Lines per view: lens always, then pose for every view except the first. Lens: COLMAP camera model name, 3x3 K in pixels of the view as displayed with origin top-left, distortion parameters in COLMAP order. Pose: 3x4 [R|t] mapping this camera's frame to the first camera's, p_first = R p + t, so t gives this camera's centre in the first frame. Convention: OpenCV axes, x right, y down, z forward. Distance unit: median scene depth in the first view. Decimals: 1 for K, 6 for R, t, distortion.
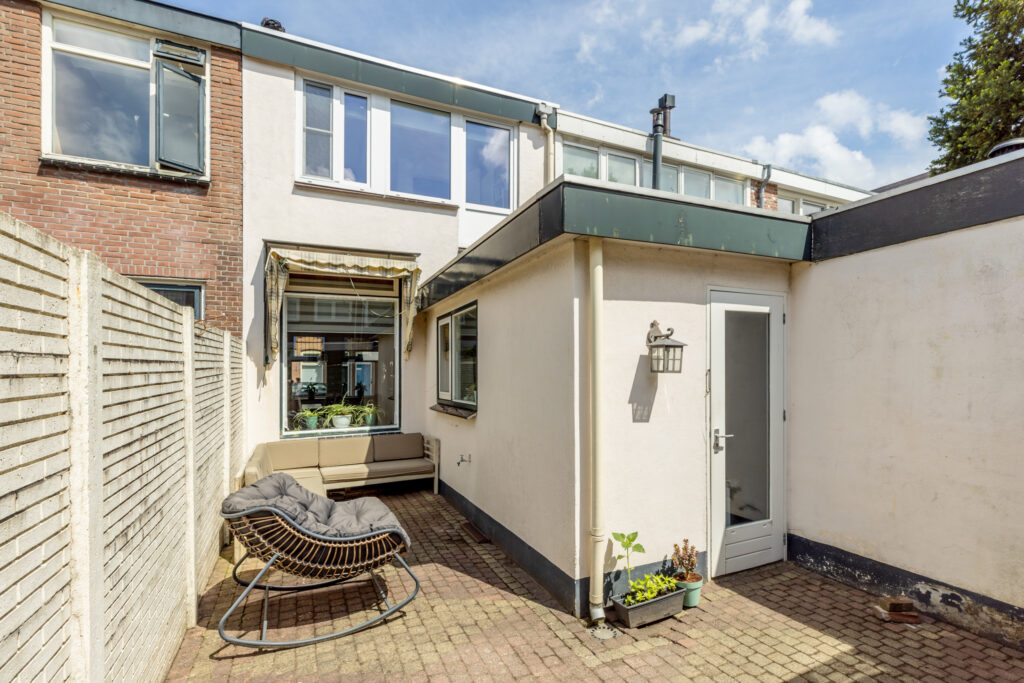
lens RADIAL K [[451.9, 0, 531.6], [0, 451.9, 371.2], [0, 0, 1]] dist [0.004319, -0.001147]
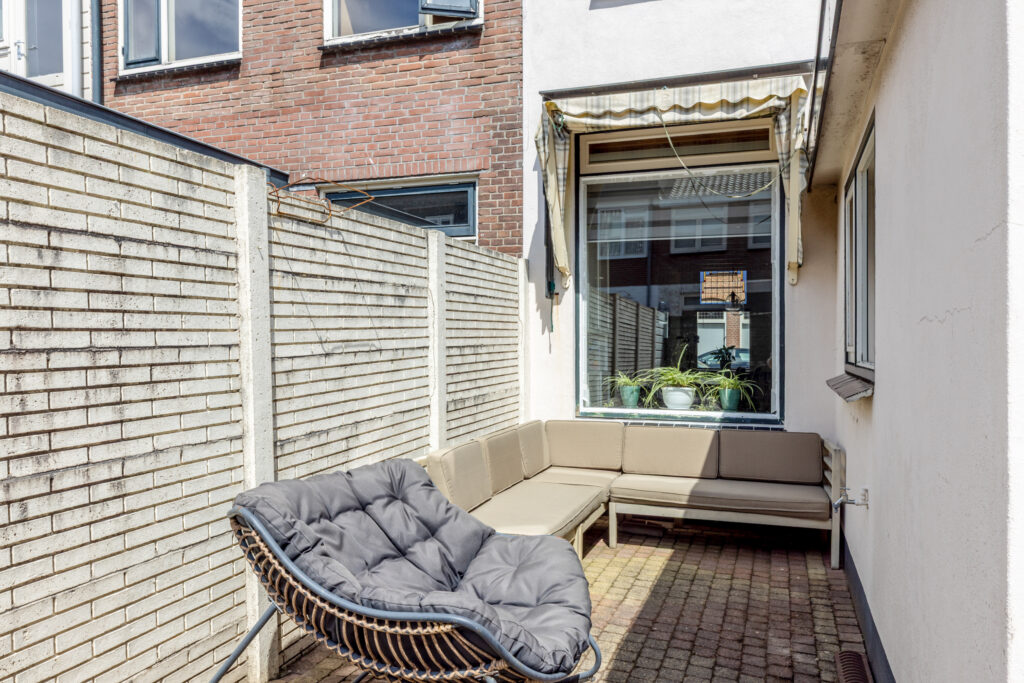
lens RADIAL K [[736.1, 0, 513.9], [0, 736.1, 334.1], [0, 0, 1]] dist [0.008315, 0.002222]
pose [[0.707572, 0.009221, -0.706581, 0.100678], [-0.010434, 0.999942, 0.002601, 0.039206], [0.706565, 0.005532, 0.707627, 0.262169]]
